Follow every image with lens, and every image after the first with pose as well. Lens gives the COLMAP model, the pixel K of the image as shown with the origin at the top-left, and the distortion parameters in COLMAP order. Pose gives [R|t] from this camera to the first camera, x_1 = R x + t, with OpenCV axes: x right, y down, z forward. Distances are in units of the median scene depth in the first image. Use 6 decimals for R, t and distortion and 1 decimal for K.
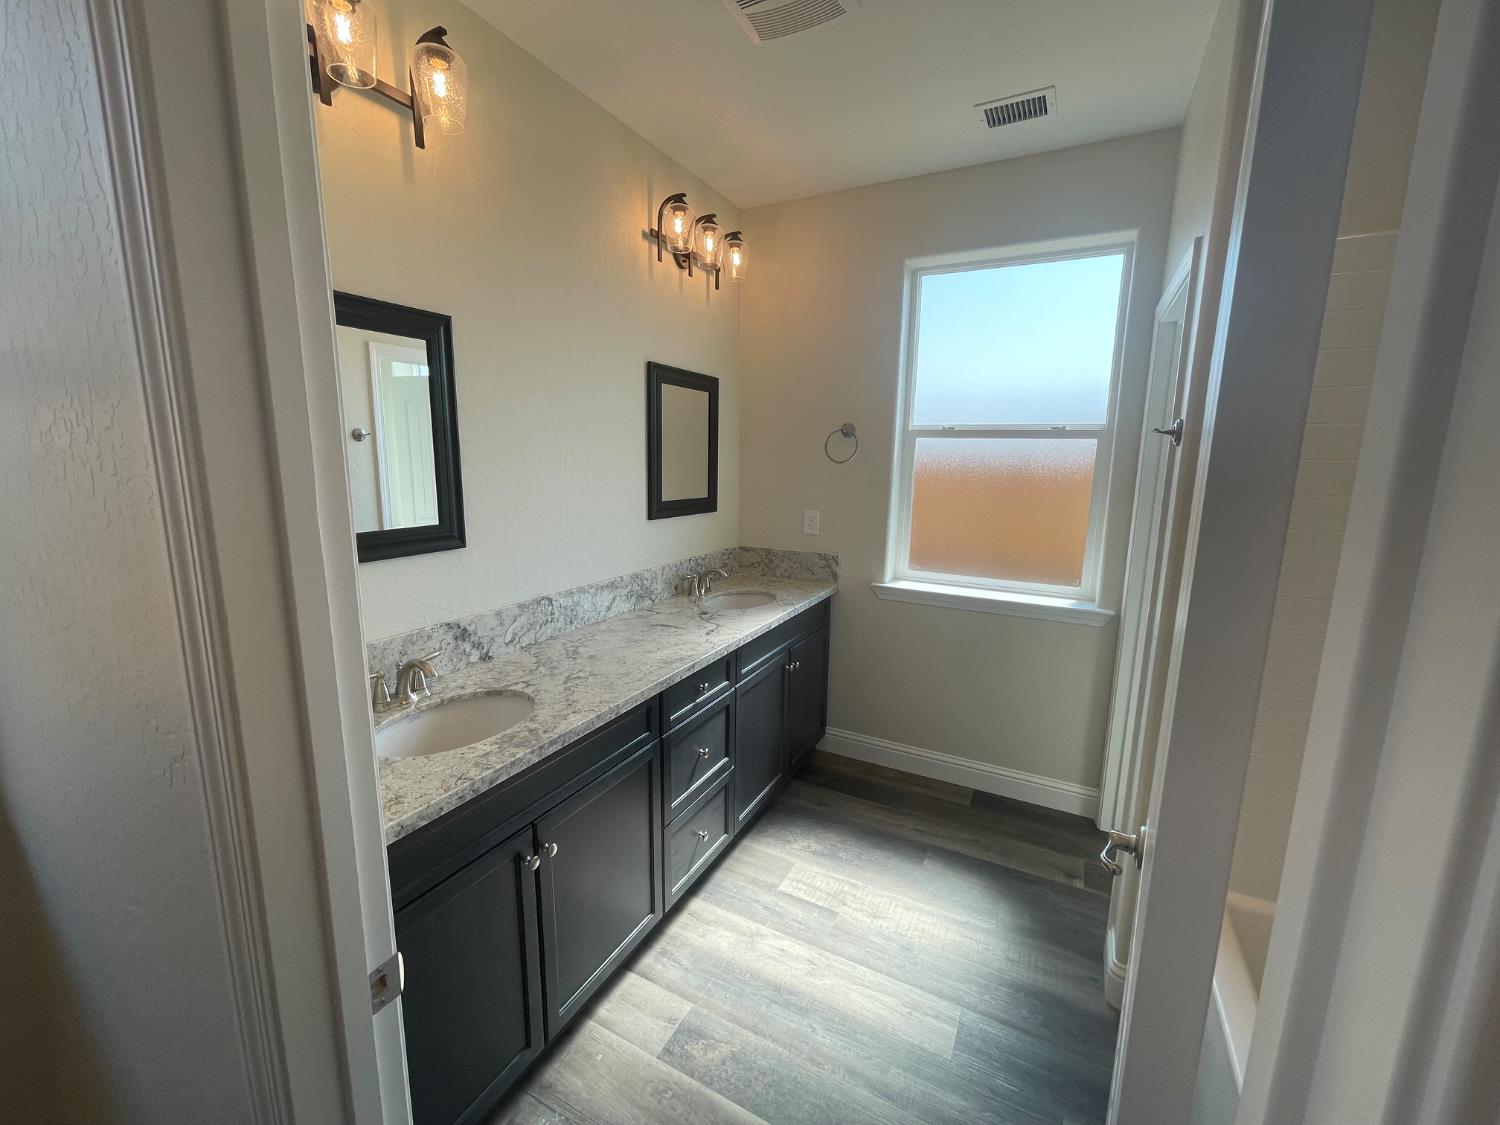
lens RADIAL K [[610.3, 0, 750.0], [0, 610.3, 562.5], [0, 0, 1]] dist [0.034523, 0.000016]
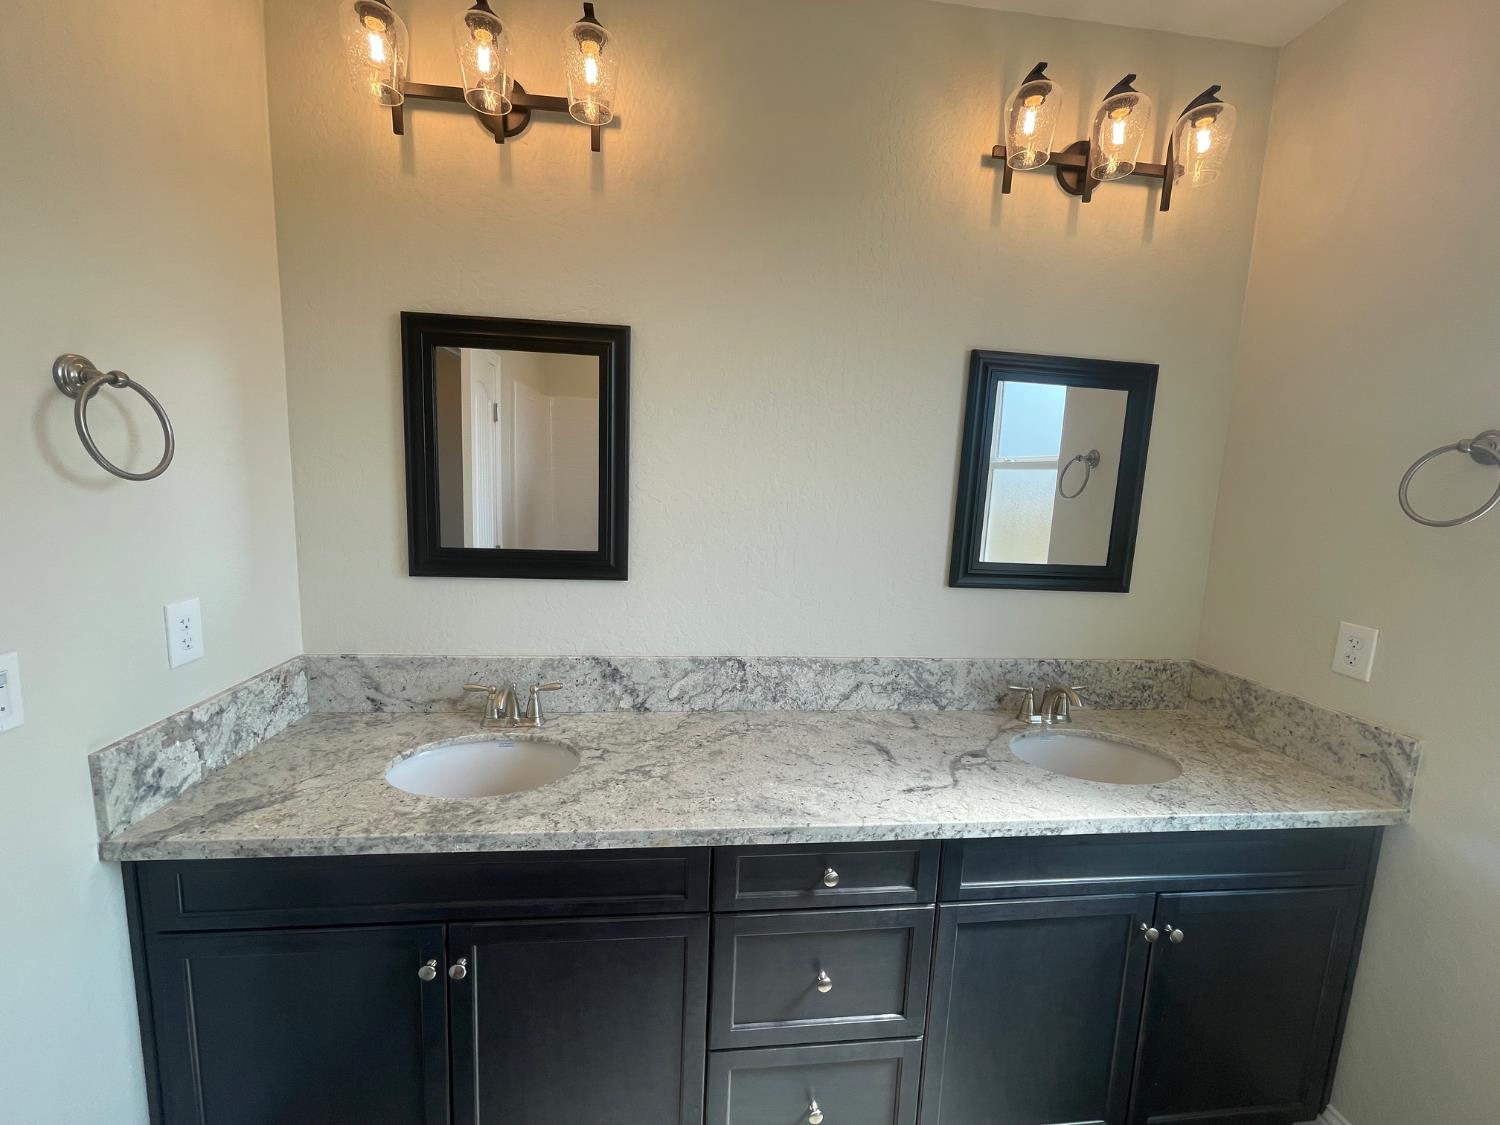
lens RADIAL K [[603.2, 0, 750.8], [0, 603.2, 567.8], [0, 0, 1]] dist [-0.000765, 0.000111]
pose [[0.559789, 0.126981, -0.818848, 0.298091], [-0.178875, 0.983408, 0.030215, -0.084515], [0.809098, 0.129557, 0.573215, 0.530375]]
